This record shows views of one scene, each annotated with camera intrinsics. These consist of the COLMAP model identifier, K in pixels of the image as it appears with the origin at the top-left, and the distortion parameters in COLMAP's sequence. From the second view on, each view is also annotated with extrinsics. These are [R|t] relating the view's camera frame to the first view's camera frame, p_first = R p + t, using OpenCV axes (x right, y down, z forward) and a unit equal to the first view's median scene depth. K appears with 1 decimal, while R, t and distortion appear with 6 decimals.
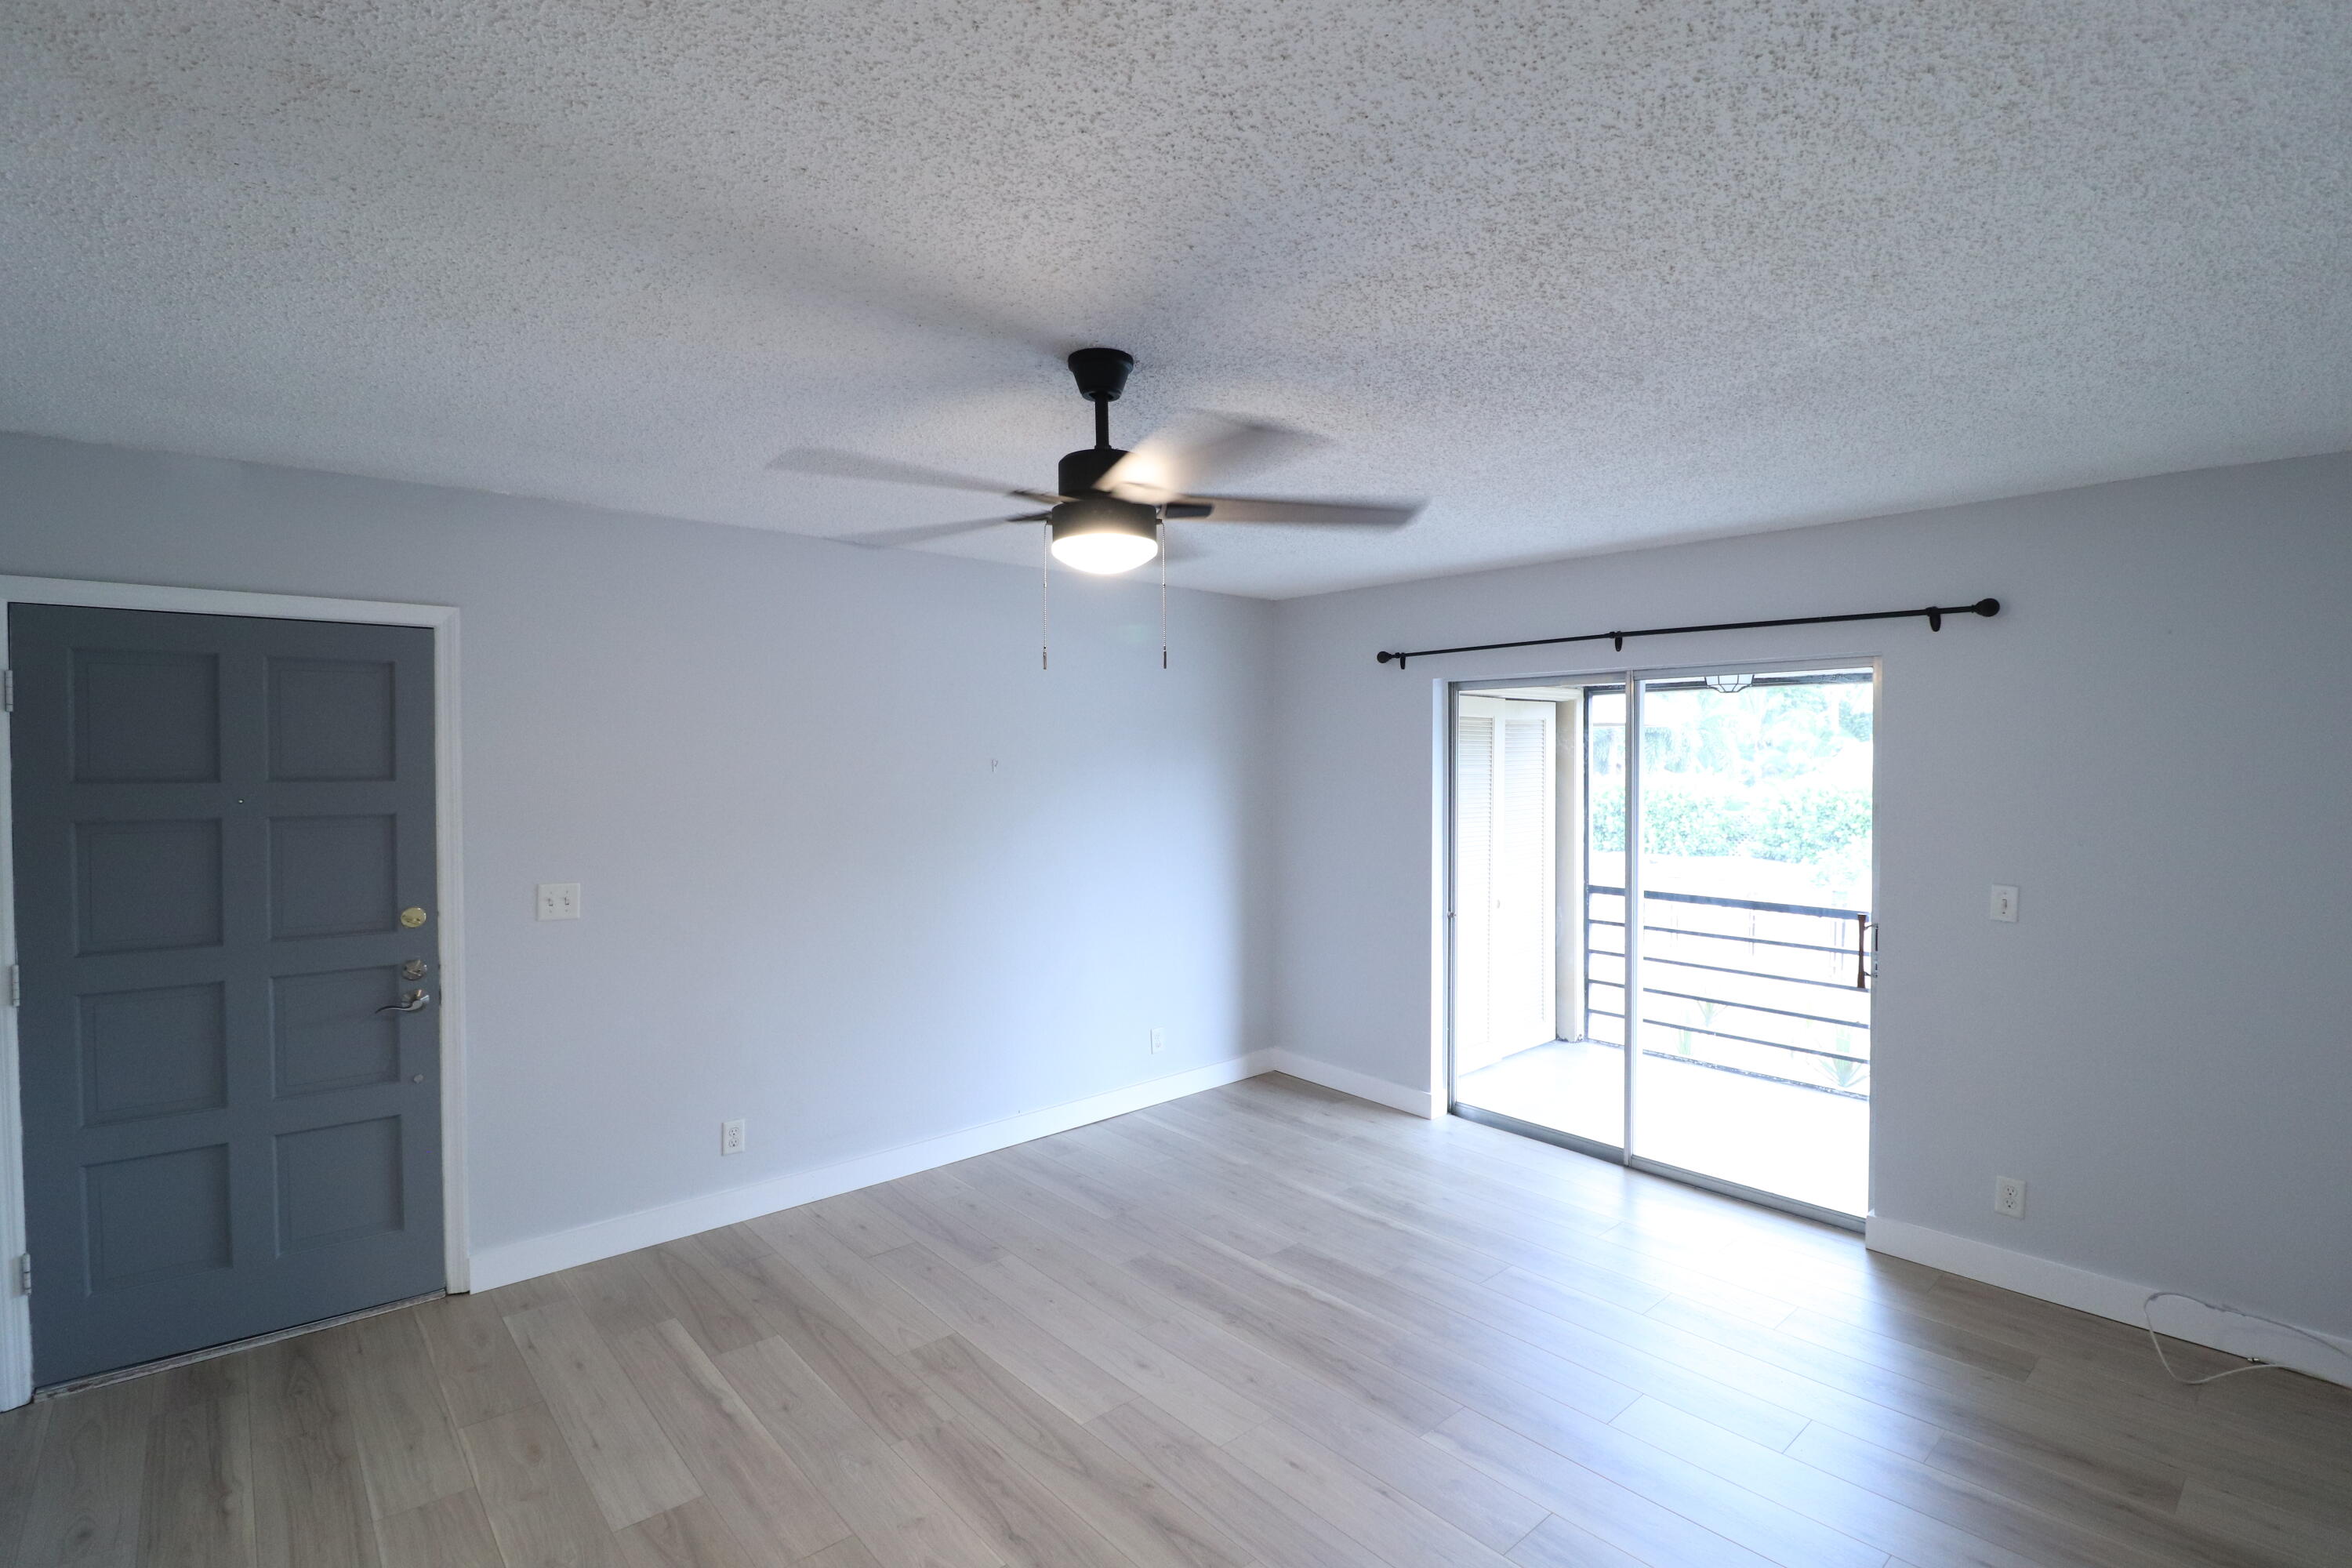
lens RADIAL K [[1089.7, 0, 1182.1], [0, 1089.7, 779.0], [0, 0, 1]] dist [-0.004052, -0.010547]
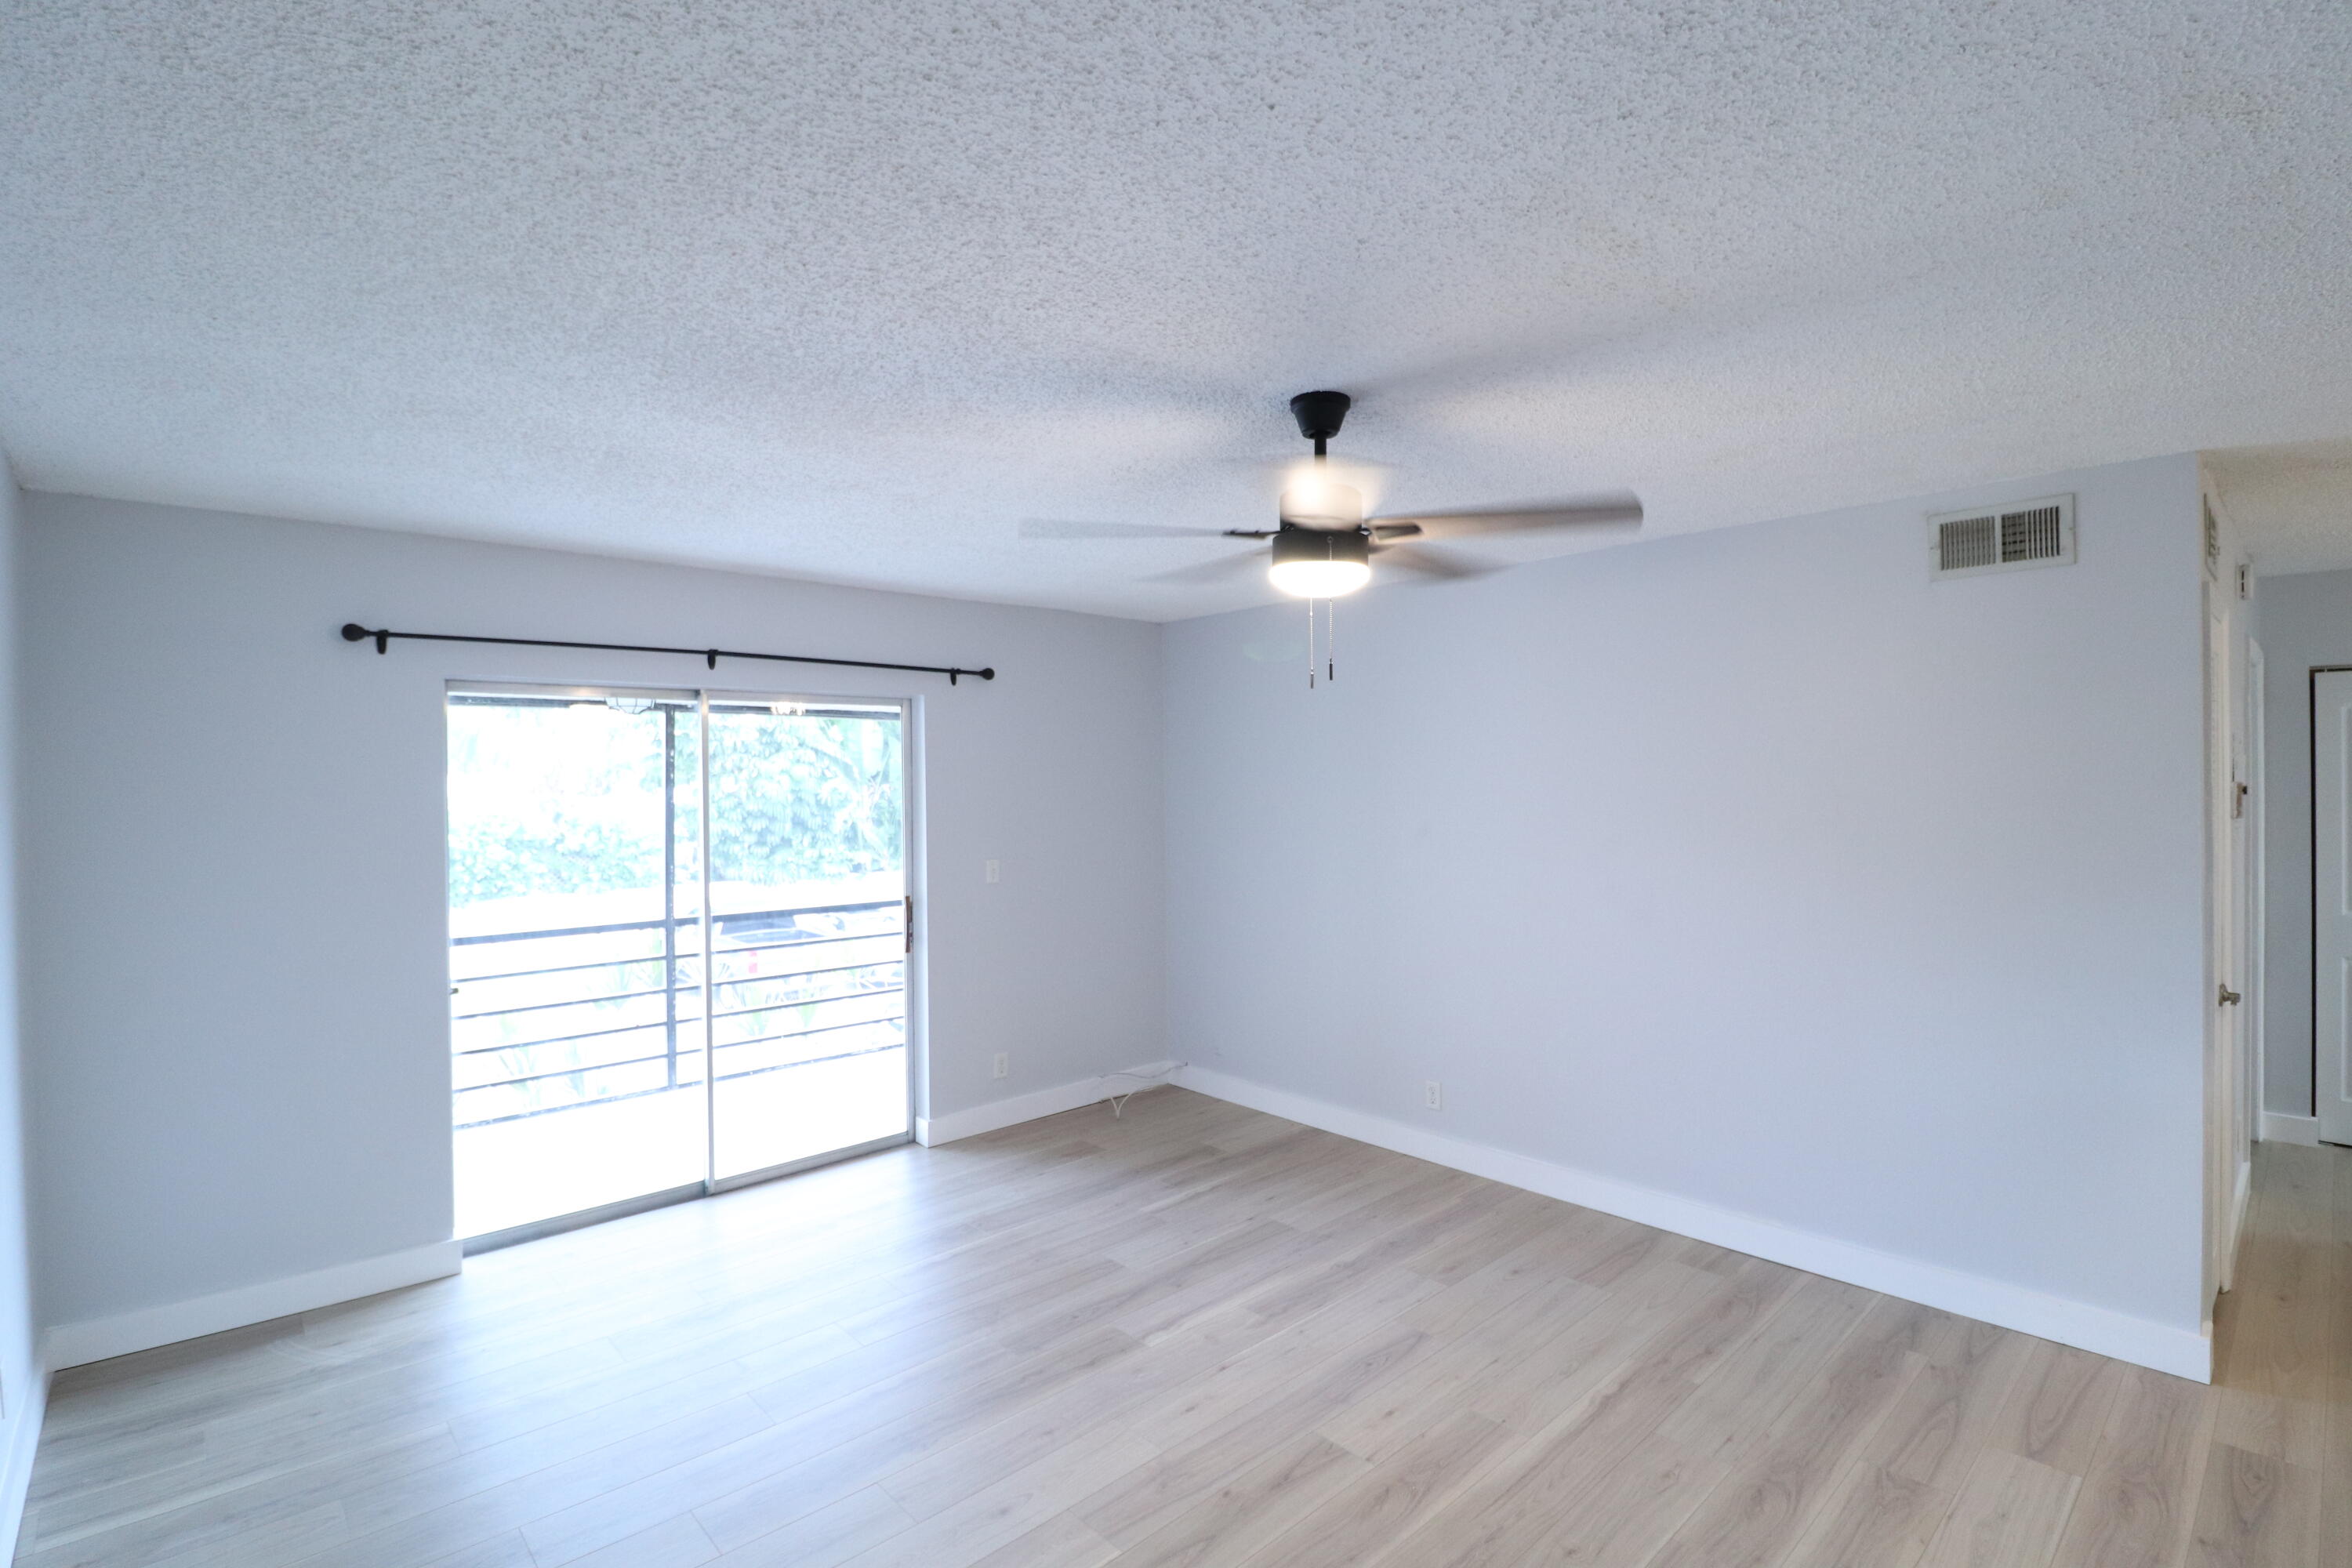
lens RADIAL K [[1089.7, 0, 1185.0], [0, 1089.7, 776.8], [0, 0, 1]] dist [-0.004052, -0.010547]
pose [[-0.022369, -0.001011, 0.999749, -0.596636], [0.033573, 0.999435, 0.001761, -0.007930], [-0.999186, 0.033604, -0.022323, 0.600855]]
